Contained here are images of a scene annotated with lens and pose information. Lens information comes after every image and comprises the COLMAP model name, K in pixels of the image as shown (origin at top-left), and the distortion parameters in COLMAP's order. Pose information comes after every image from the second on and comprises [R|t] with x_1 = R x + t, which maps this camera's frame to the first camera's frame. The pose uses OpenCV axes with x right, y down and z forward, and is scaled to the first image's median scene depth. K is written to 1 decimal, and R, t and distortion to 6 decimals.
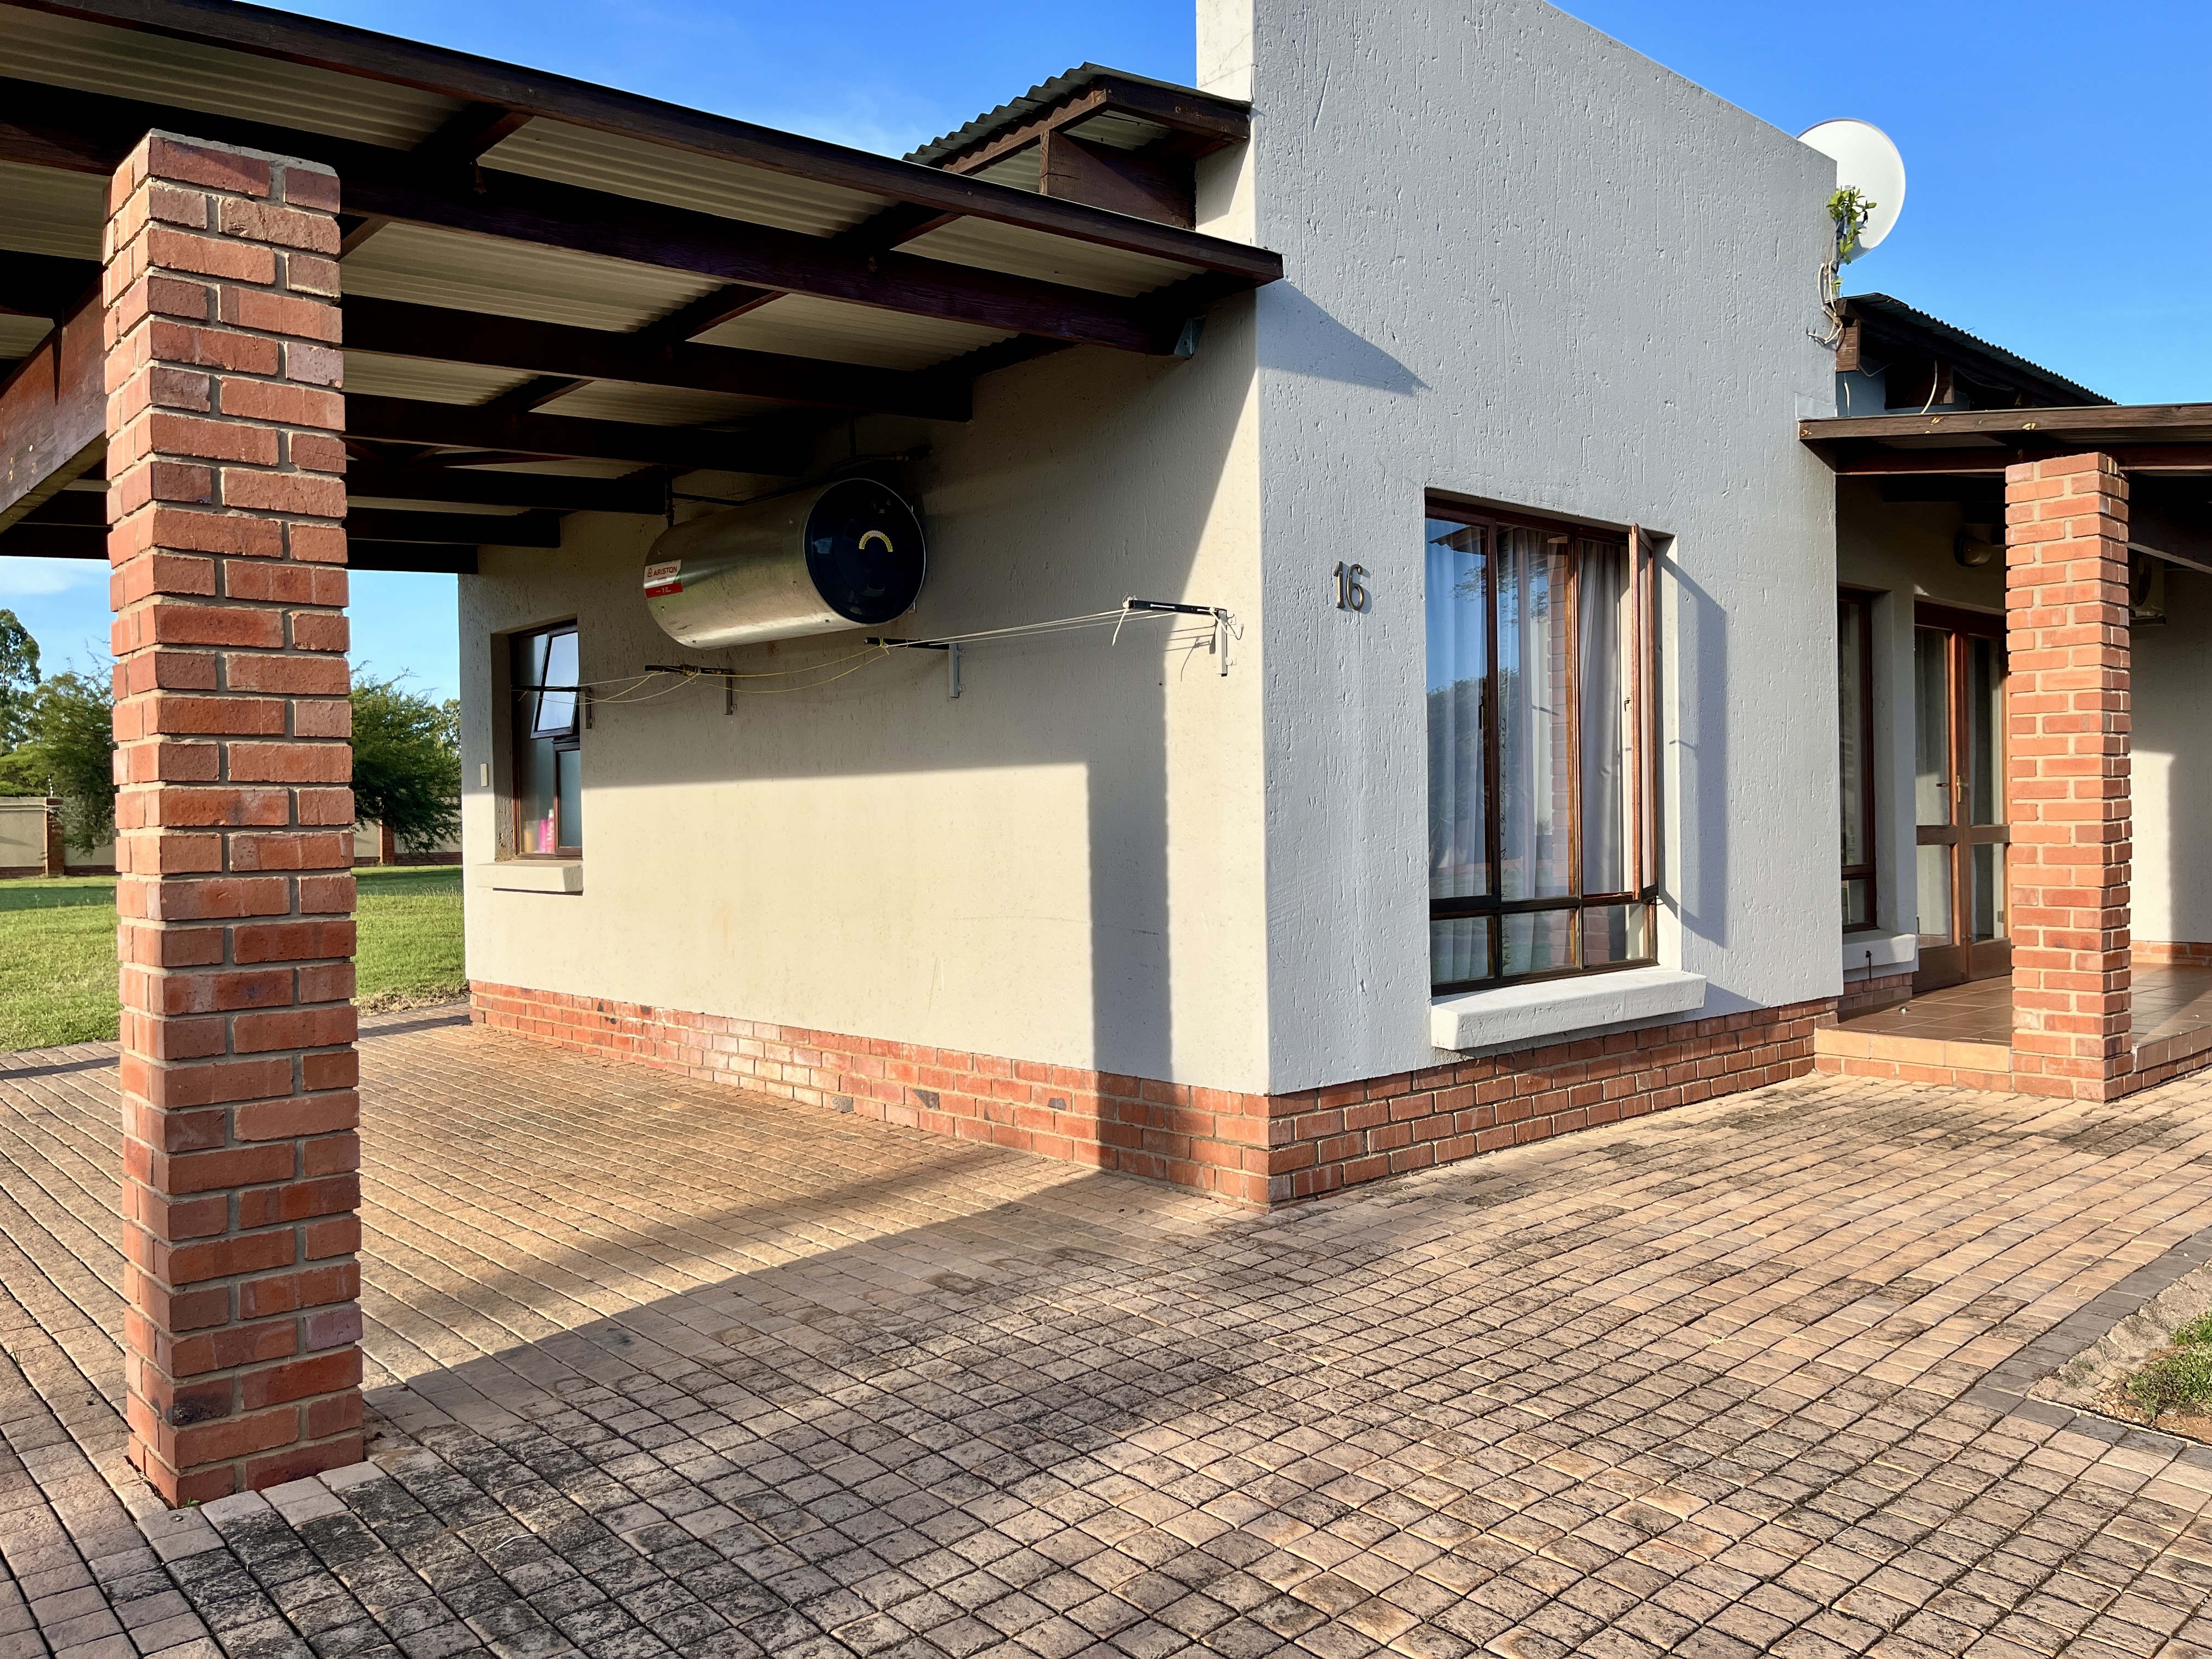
lens RADIAL K [[1679.9, 0, 1109.2], [0, 1679.9, 829.4], [0, 0, 1]] dist [0.053954, -0.069657]
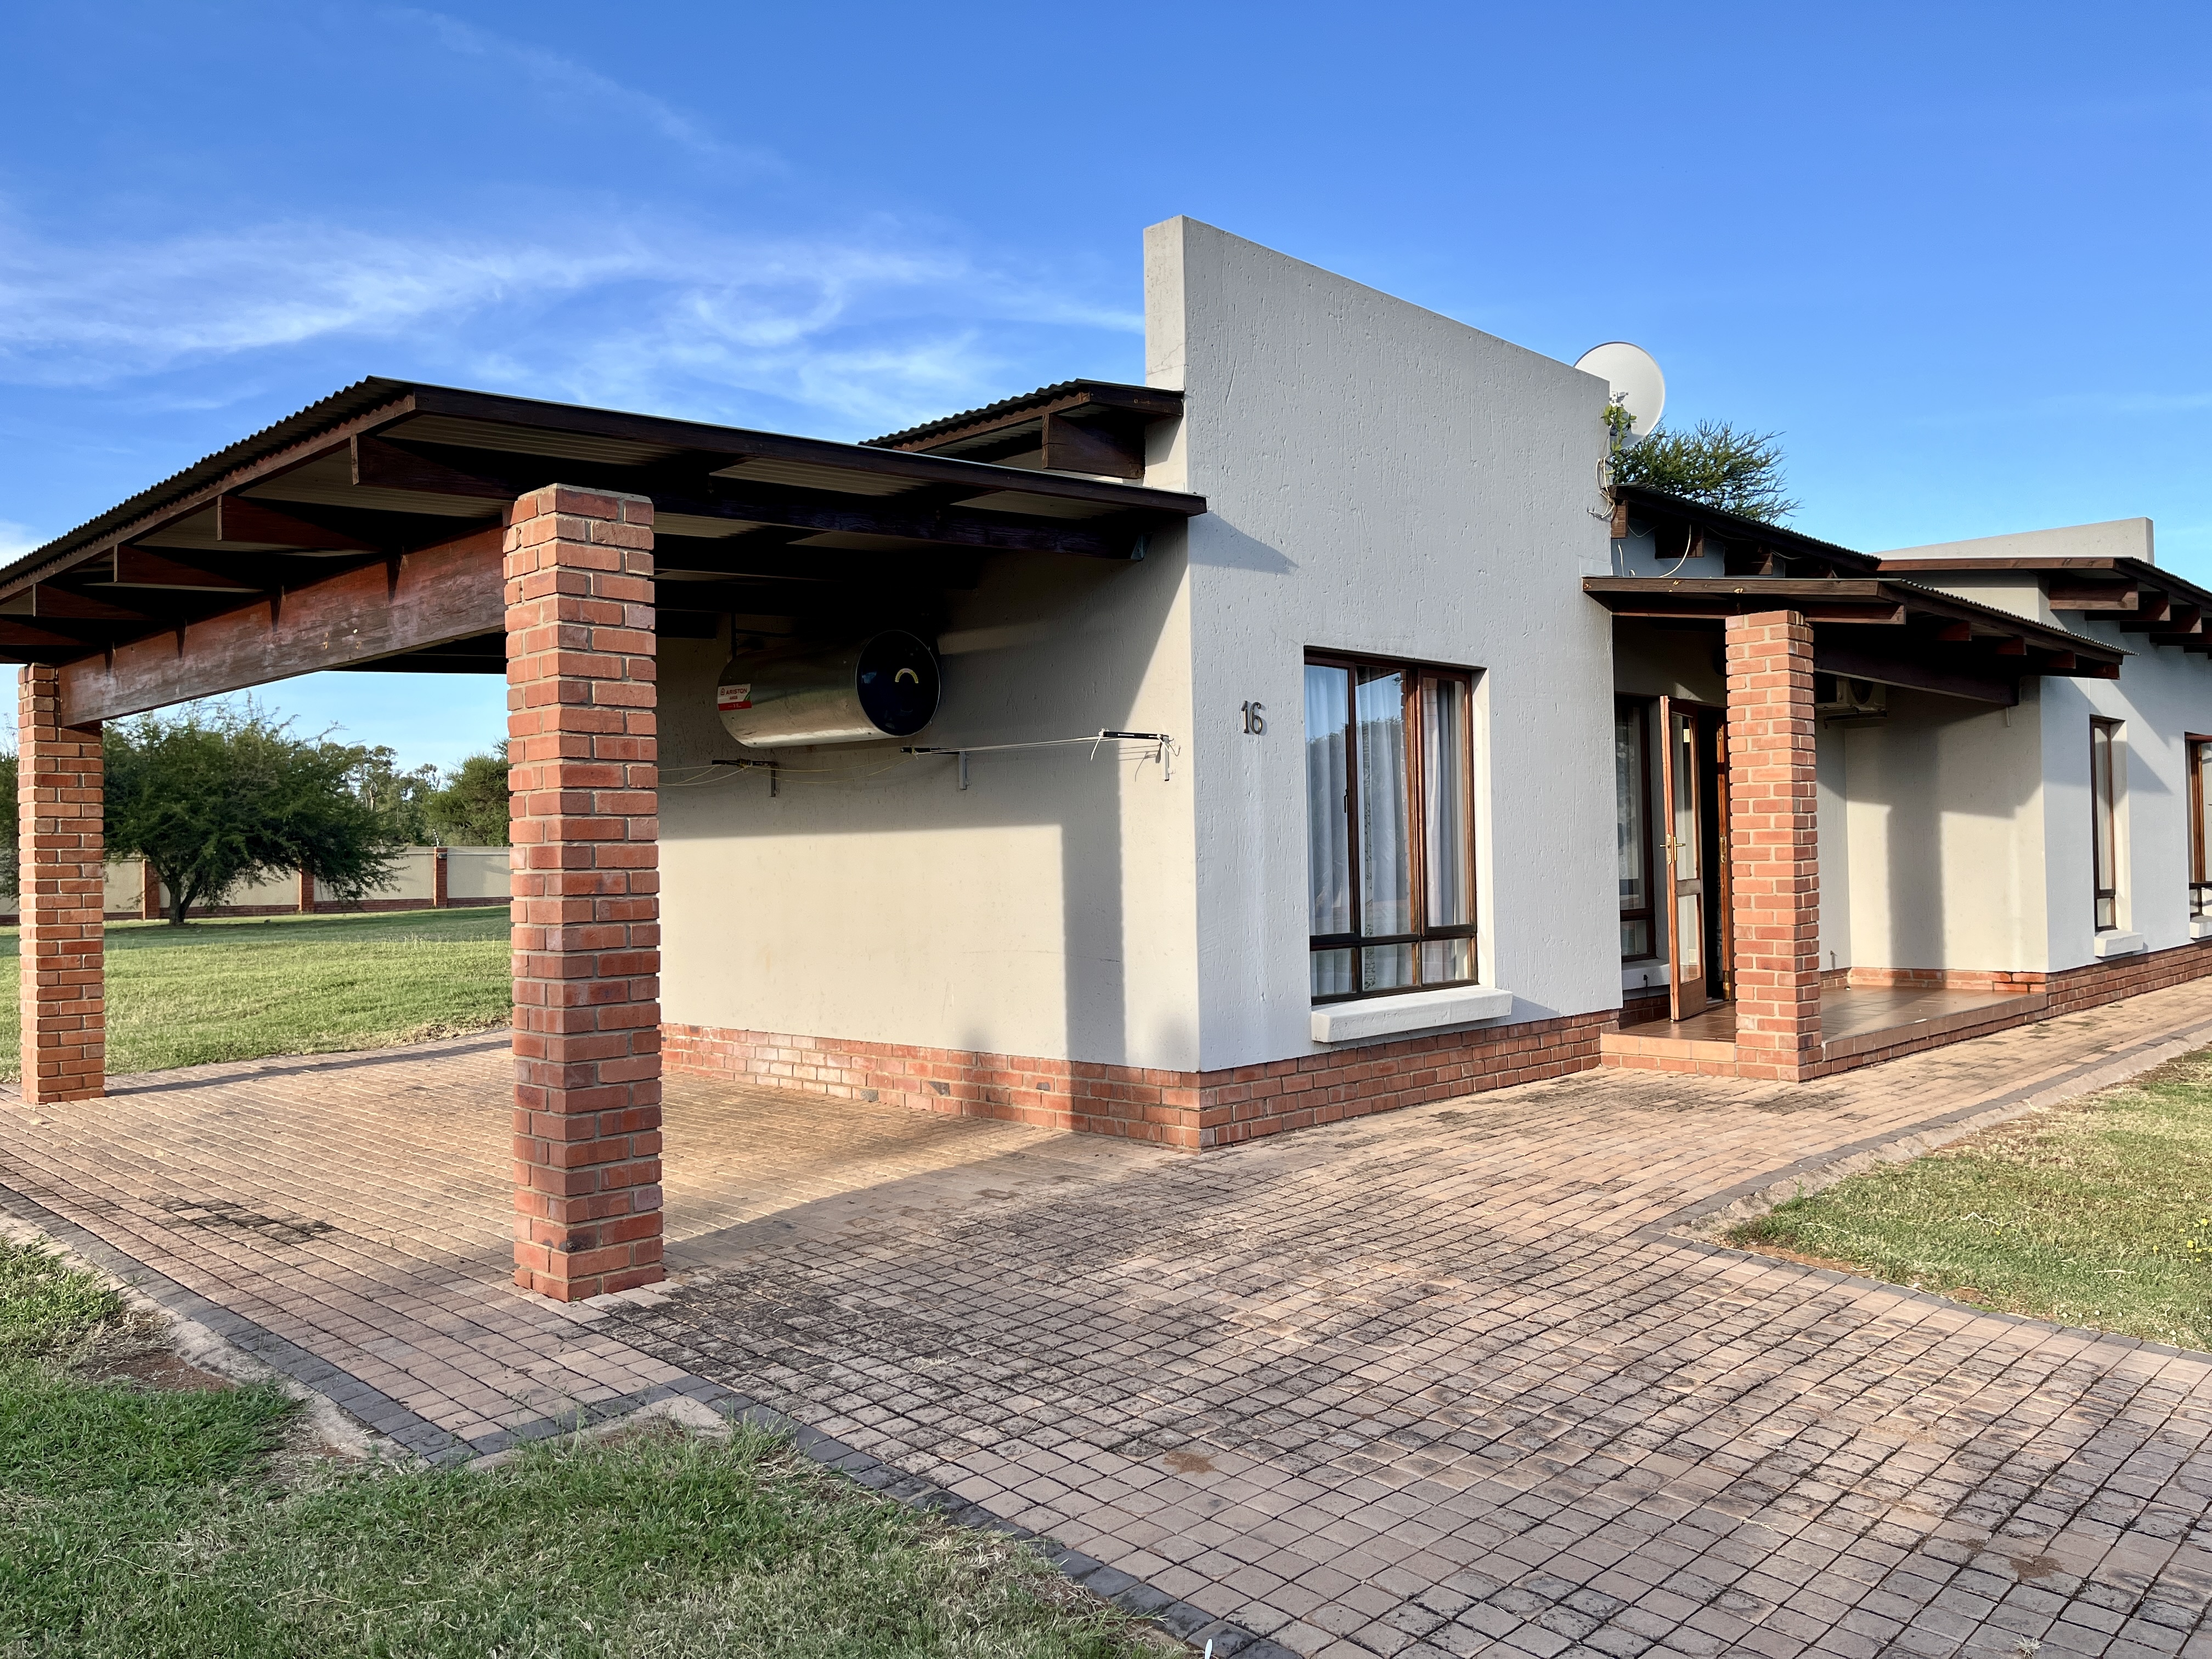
lens RADIAL K [[1679.9, 0, 1105.1], [0, 1679.9, 825.5], [0, 0, 1]] dist [0.053954, -0.069657]
pose [[0.998063, -0.001864, 0.062180, -0.074385], [0.003594, 0.999609, -0.027713, -0.013608], [-0.062104, 0.027883, 0.997680, -0.433379]]
